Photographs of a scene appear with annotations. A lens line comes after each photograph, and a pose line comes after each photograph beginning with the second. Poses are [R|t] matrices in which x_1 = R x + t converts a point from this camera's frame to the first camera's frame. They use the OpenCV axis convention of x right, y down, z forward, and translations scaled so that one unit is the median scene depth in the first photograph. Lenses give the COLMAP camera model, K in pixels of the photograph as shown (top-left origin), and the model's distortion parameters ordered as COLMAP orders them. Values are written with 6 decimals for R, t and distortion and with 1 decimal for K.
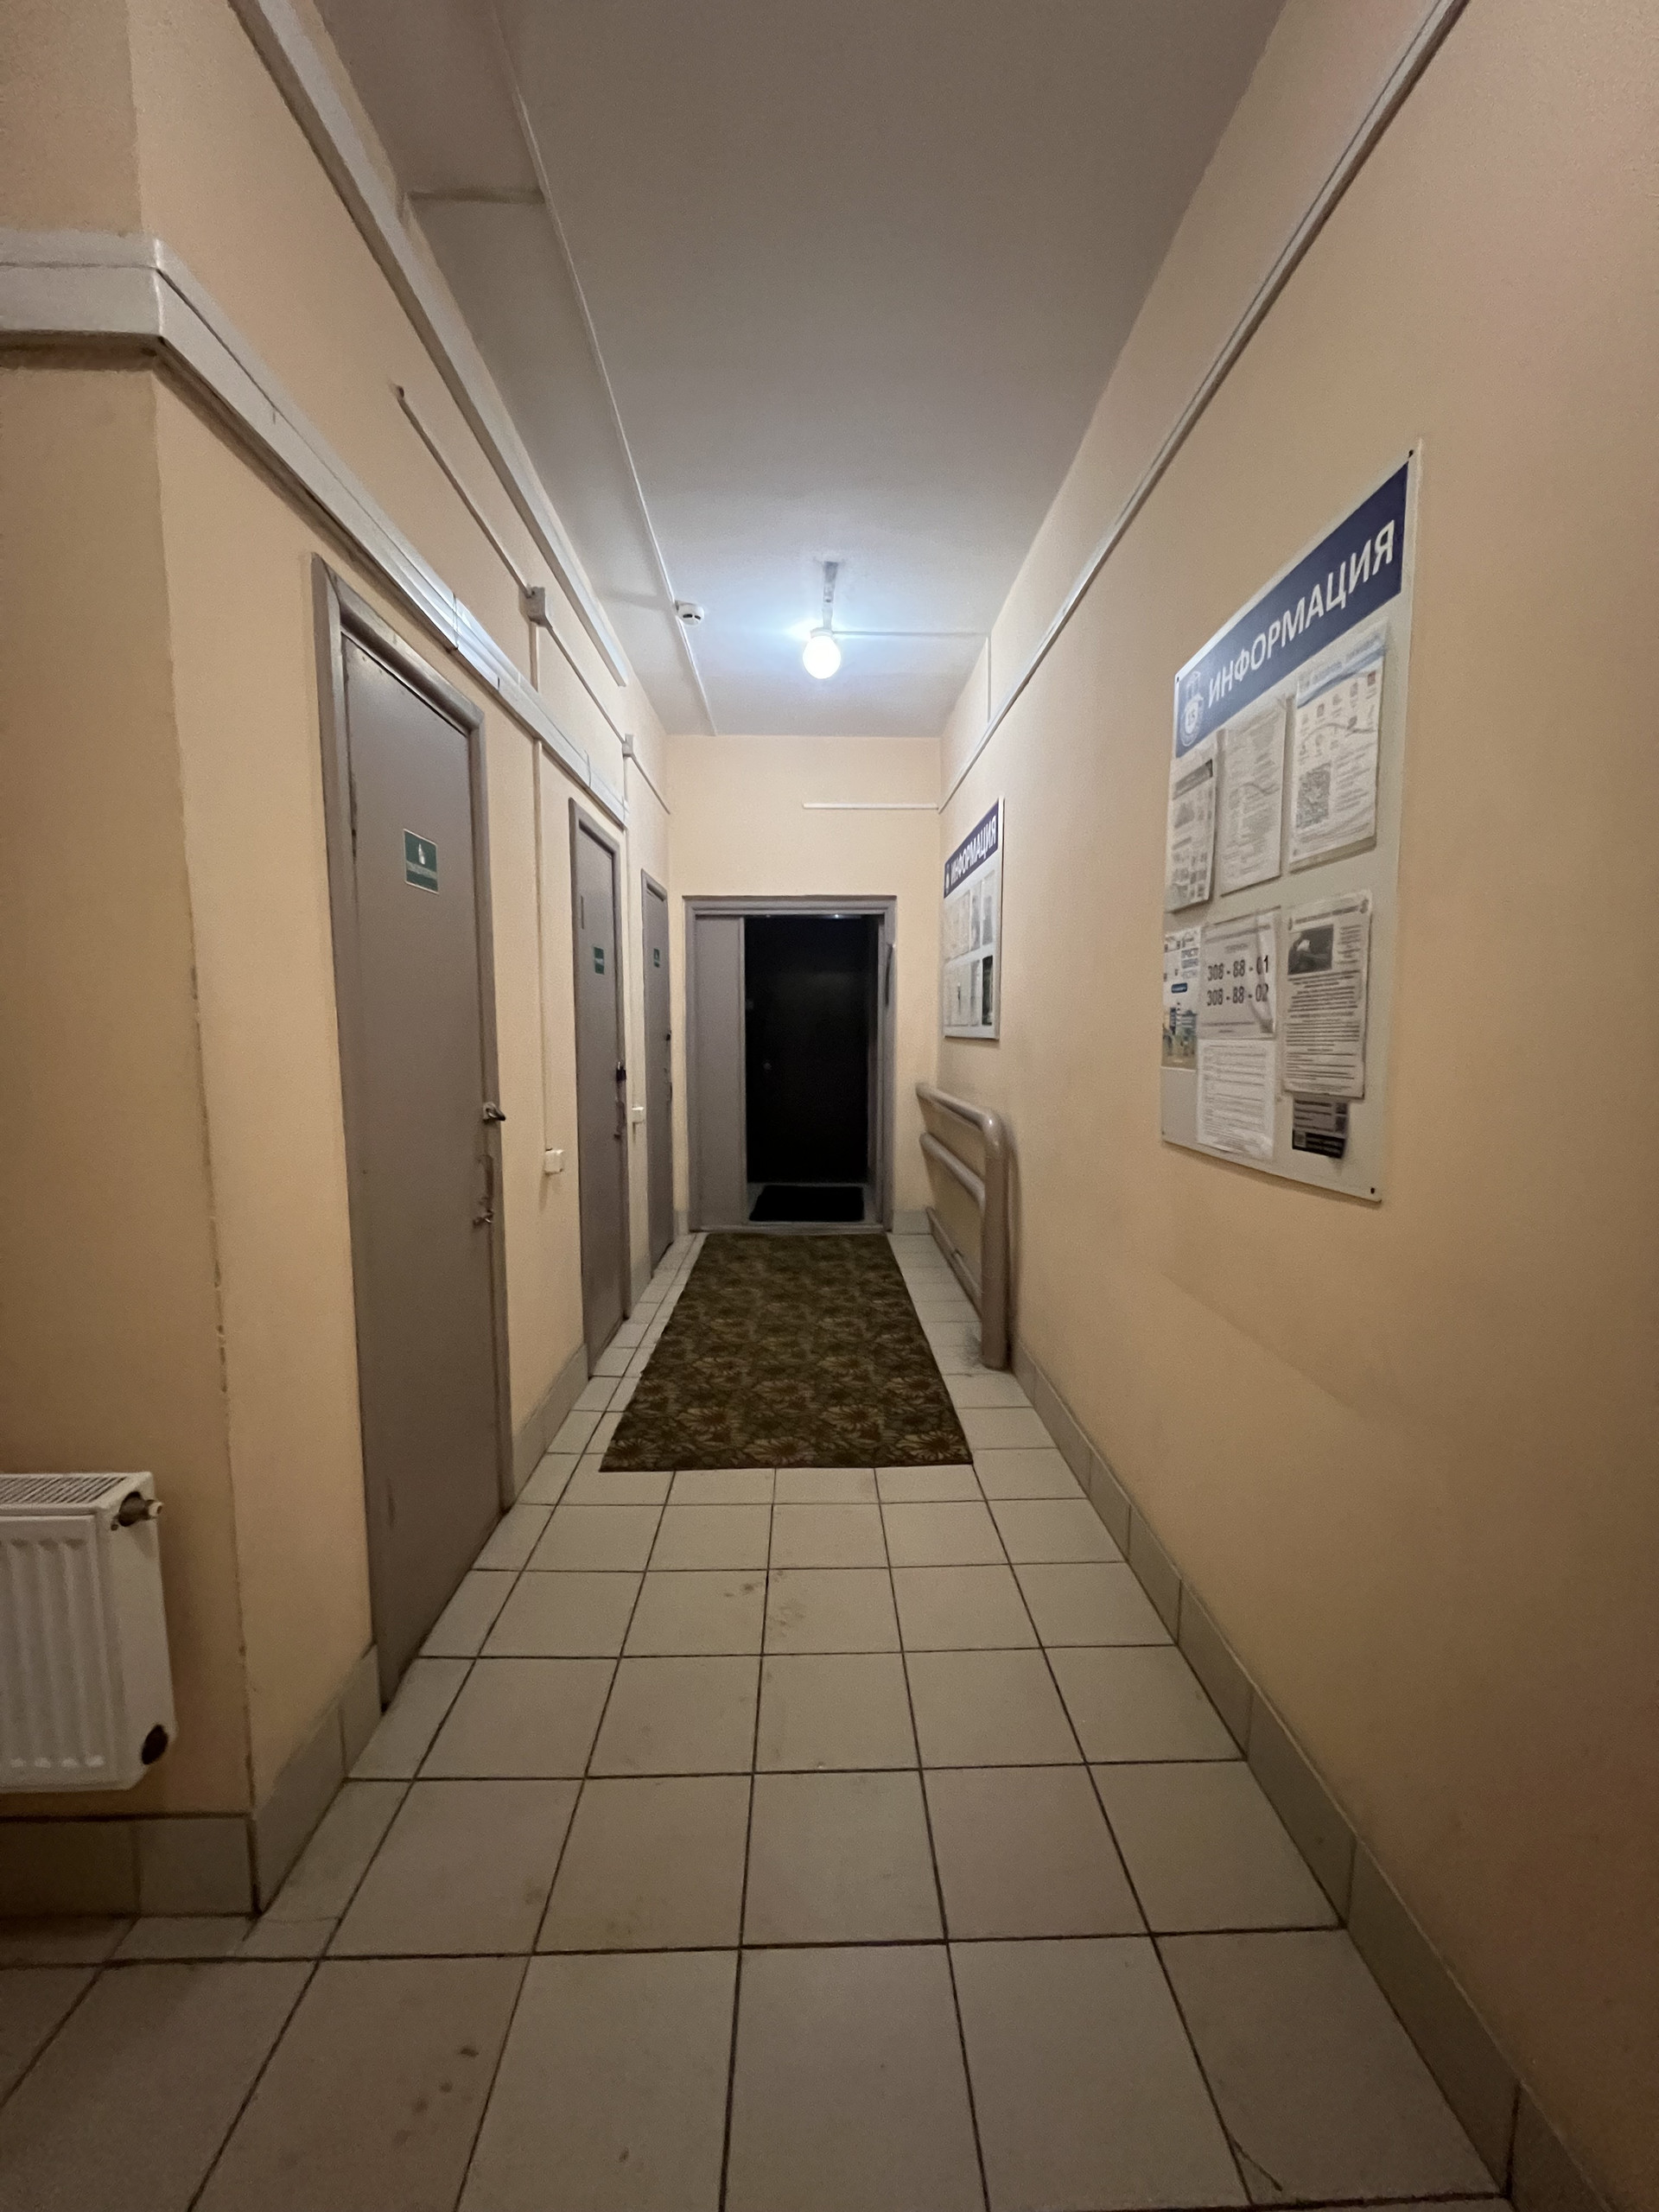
lens RADIAL K [[871.6, 0, 832.1], [0, 871.6, 1112.2], [0, 0, 1]] dist [0.000883, 0.000047]
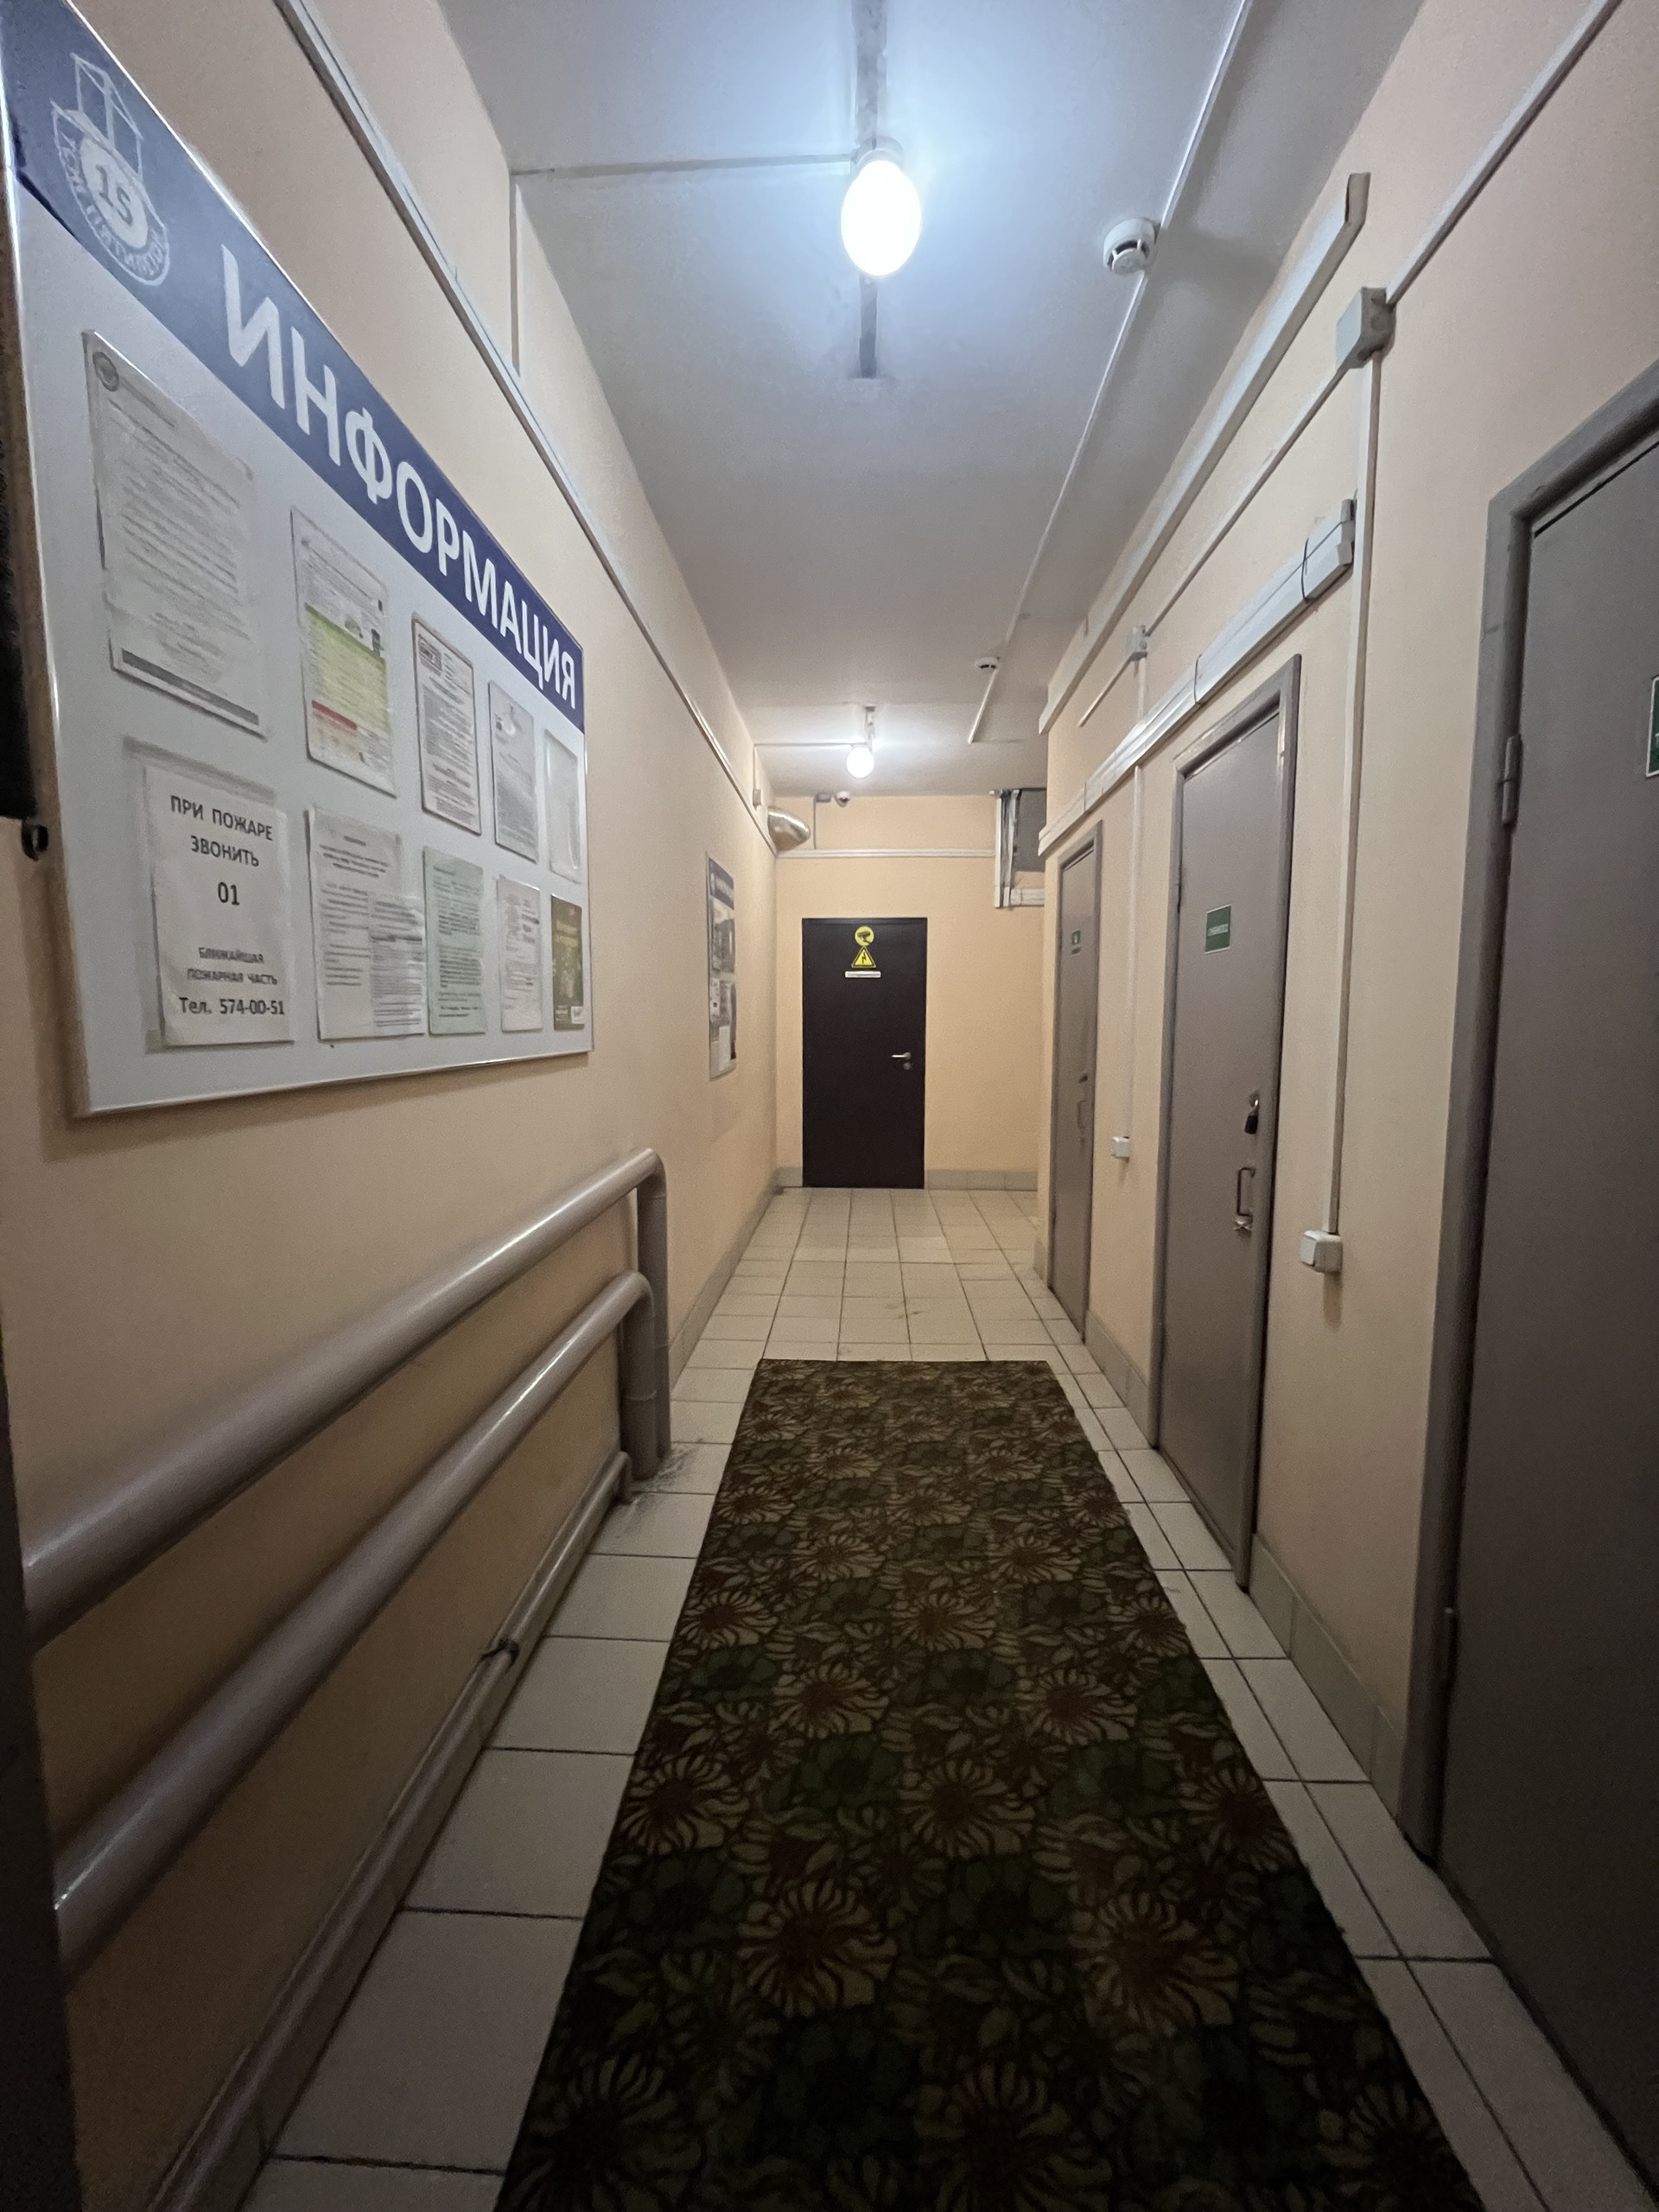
lens RADIAL K [[871.6, 0, 829.5], [0, 871.6, 1100.8], [0, 0, 1]] dist [0.000883, 0.000047]
pose [[-0.997285, -0.008367, 0.073158, -0.026680], [0.006442, 0.979801, 0.199872, -0.192024], [-0.073353, 0.199801, -0.977087, 1.783429]]
